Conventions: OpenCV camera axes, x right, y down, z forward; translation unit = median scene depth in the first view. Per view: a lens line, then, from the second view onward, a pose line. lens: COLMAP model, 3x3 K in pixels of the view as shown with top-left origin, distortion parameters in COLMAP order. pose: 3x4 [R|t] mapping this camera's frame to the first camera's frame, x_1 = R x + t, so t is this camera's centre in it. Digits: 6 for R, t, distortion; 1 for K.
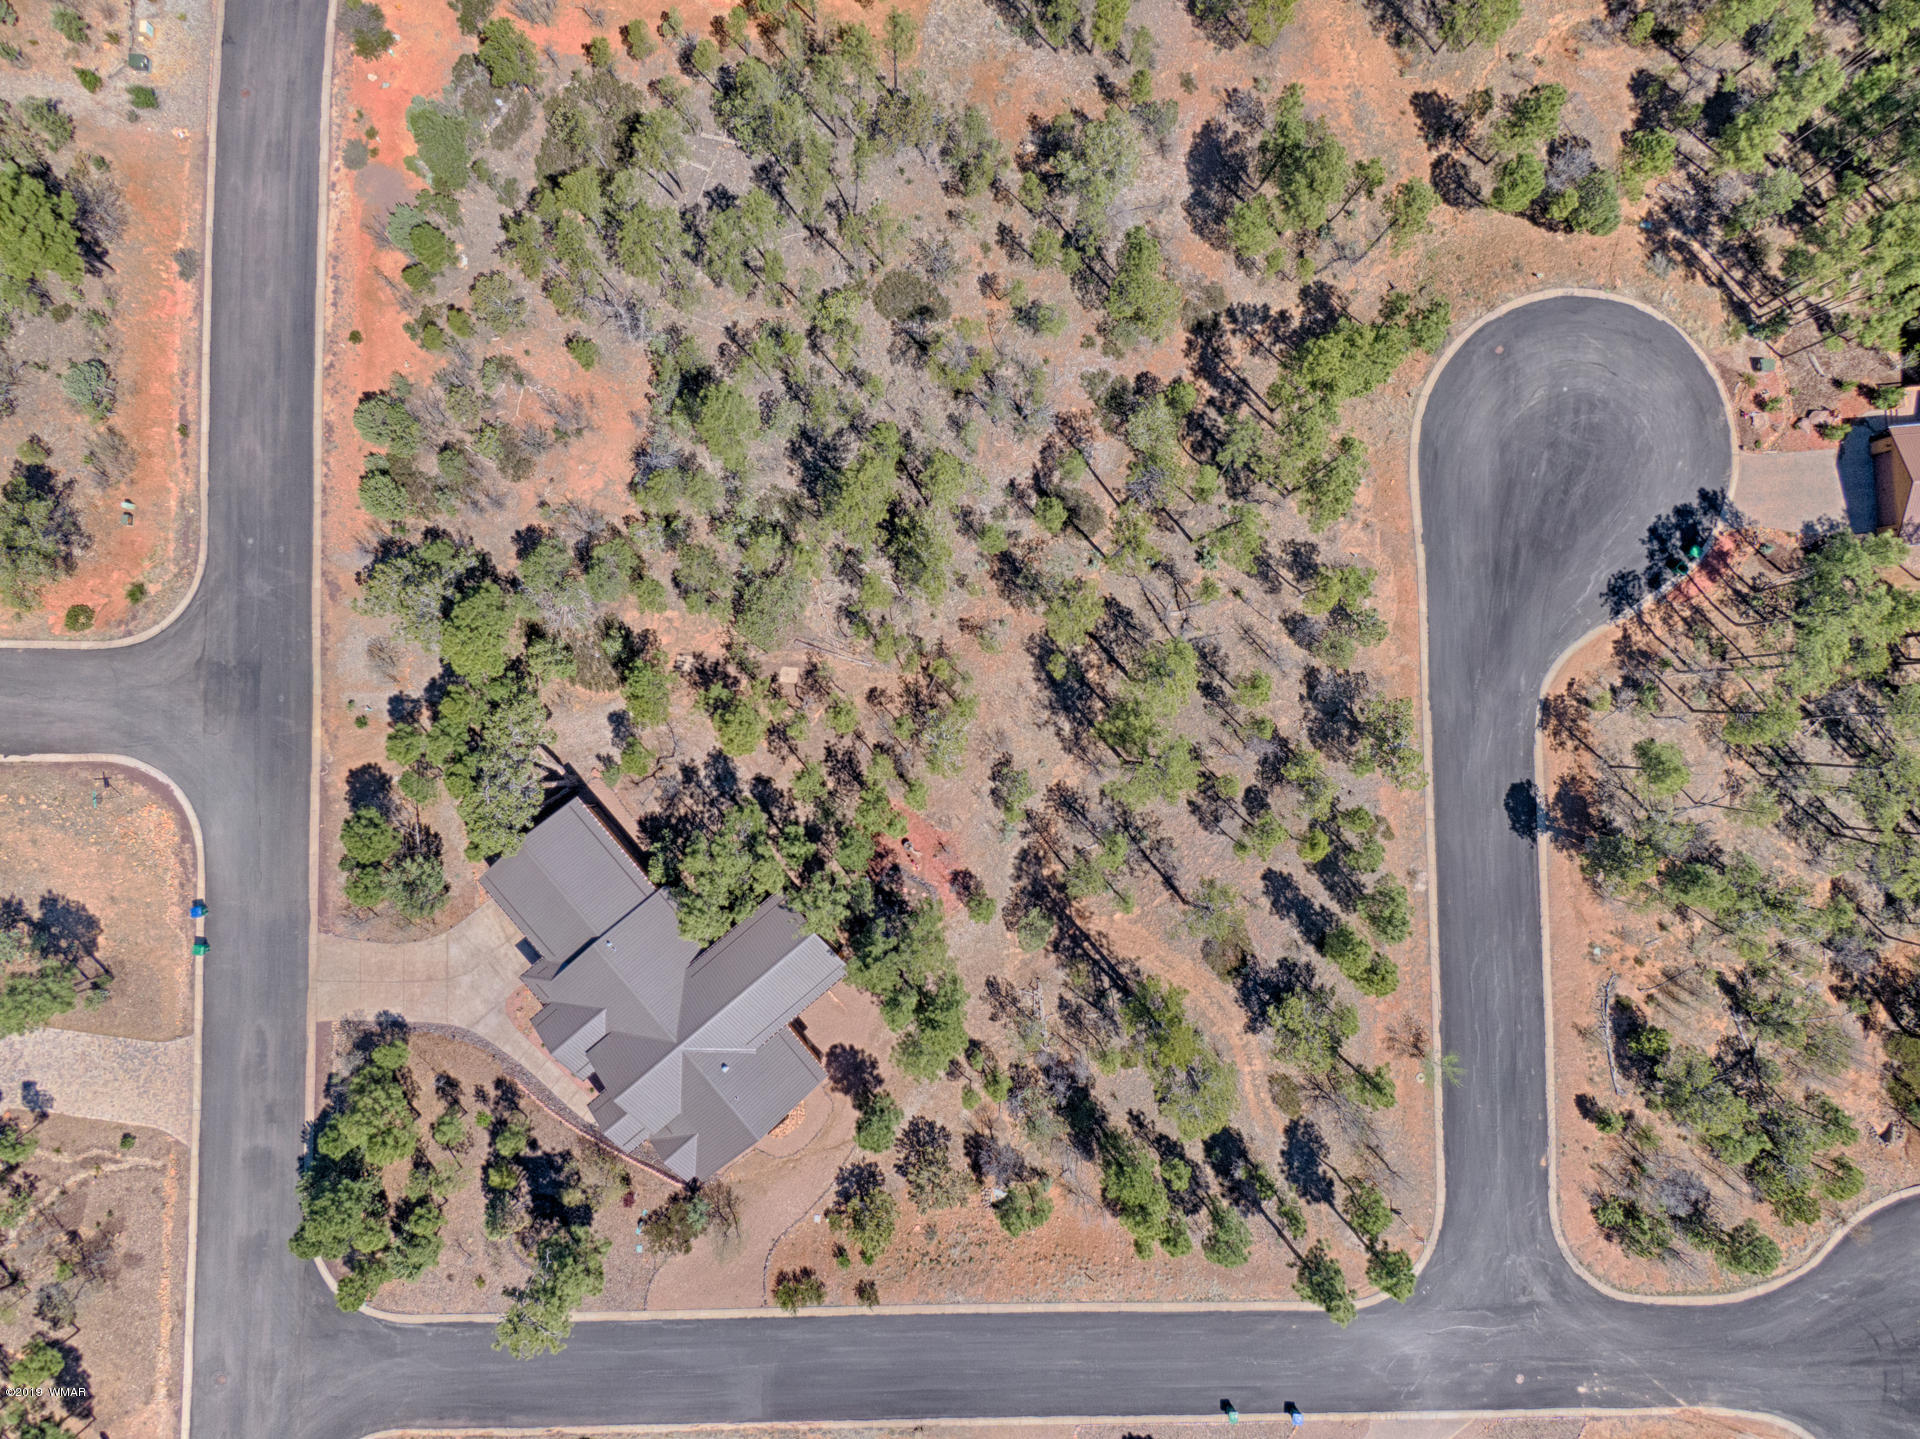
lens RADIAL K [[1347.1, 0, 965.2], [0, 1347.1, 719.9], [0, 0, 1]] dist [-0.006452, -0.022803]
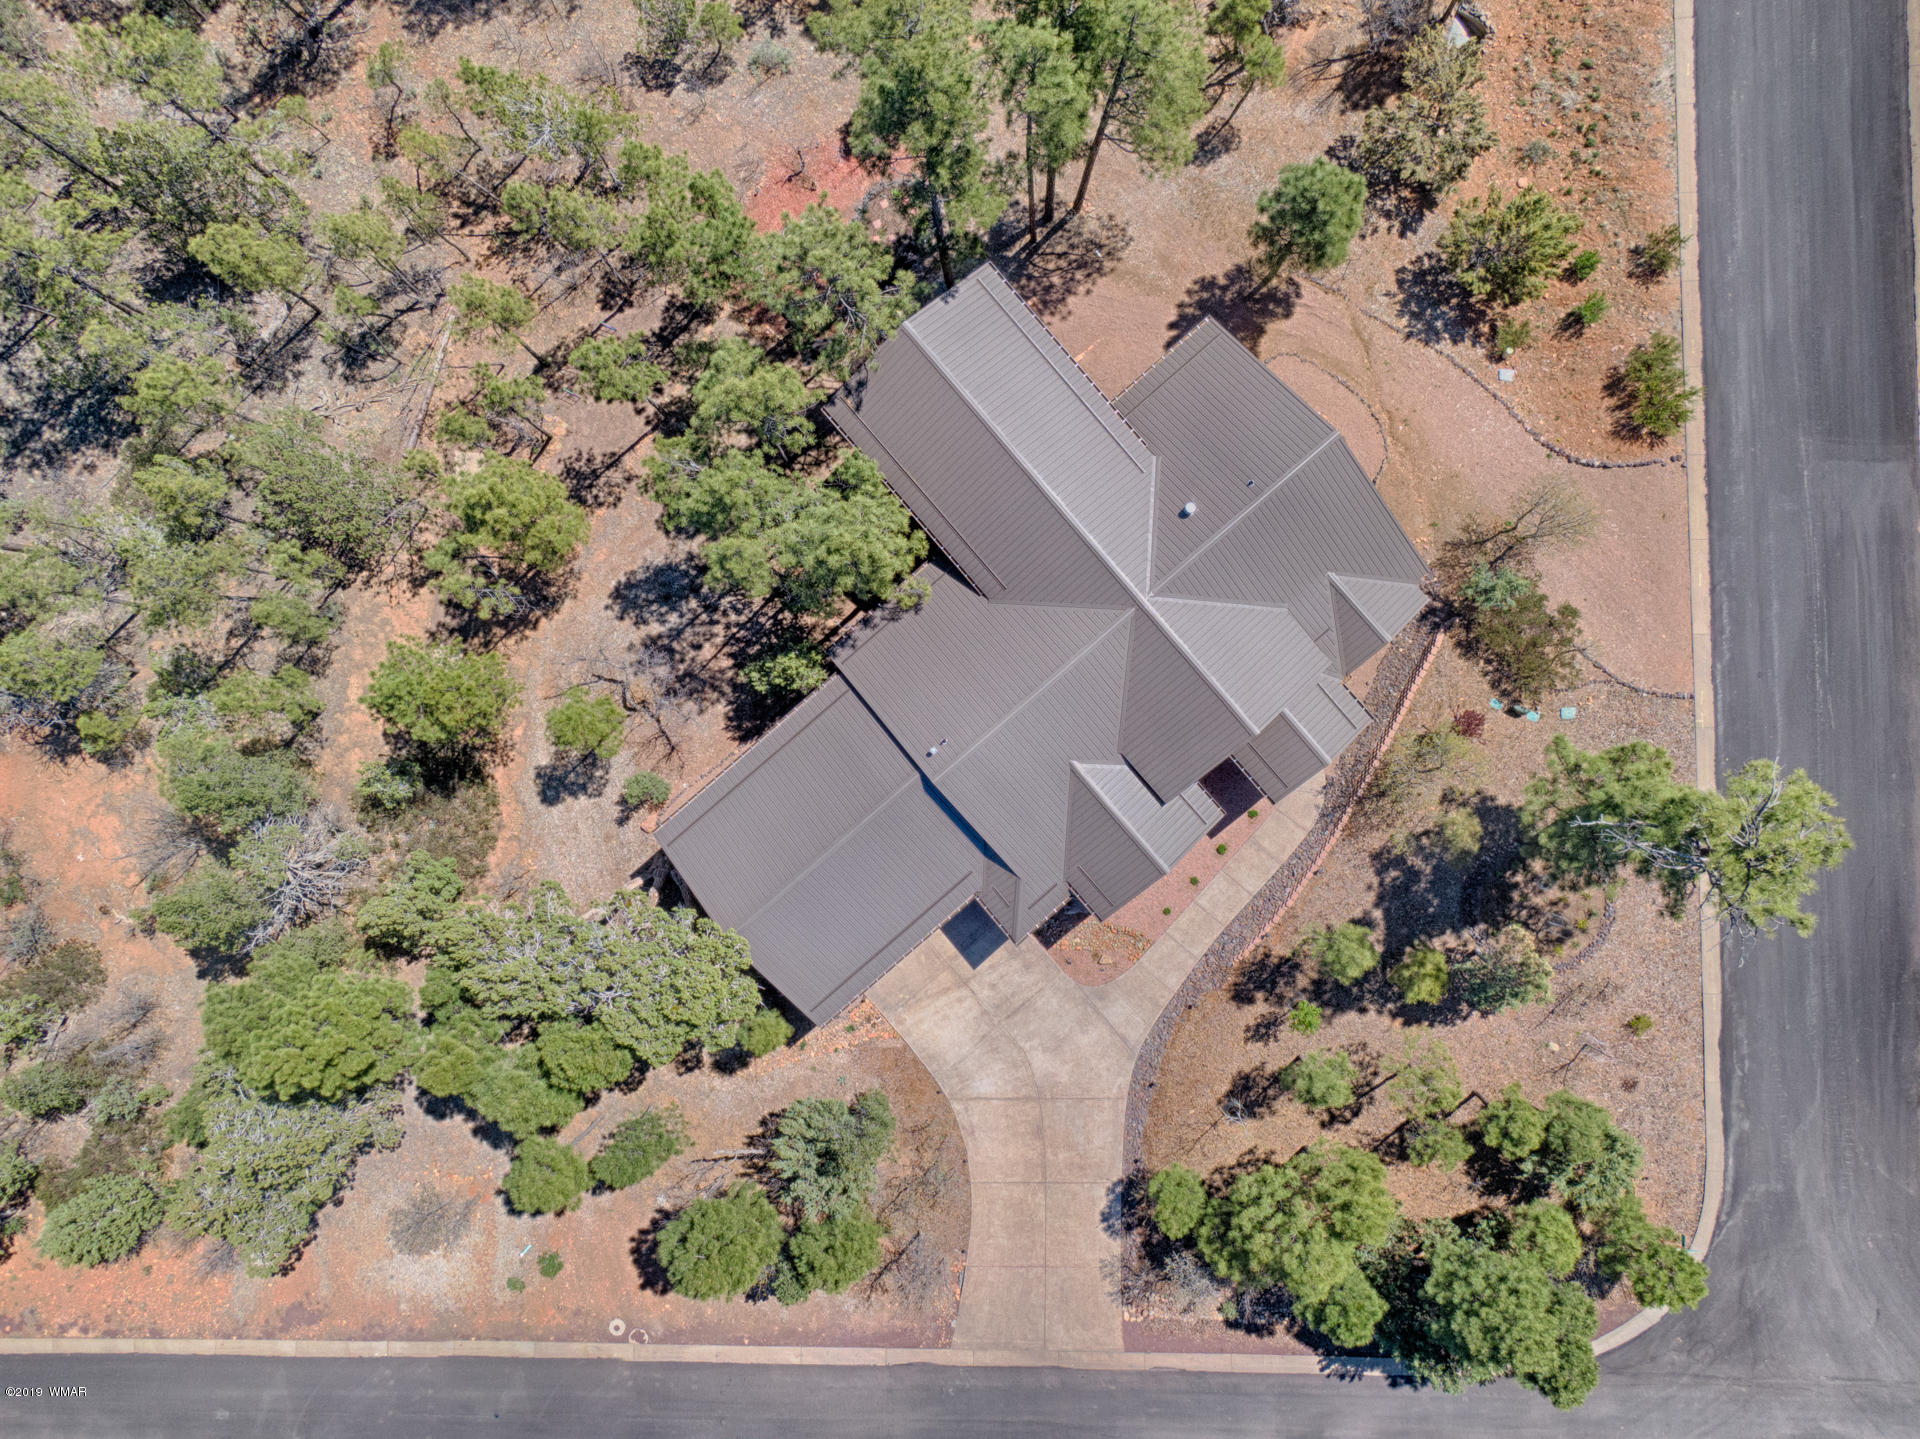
lens RADIAL K [[1443.8, 0, 957.1], [0, 1443.8, 719.6], [0, 0, 1]] dist [-0.021788, 0.000640]
pose [[-0.015414, -0.999592, -0.024047, -0.228834], [0.999401, -0.014657, -0.031356, 0.182435], [0.030991, -0.024515, 0.999219, 0.457504]]
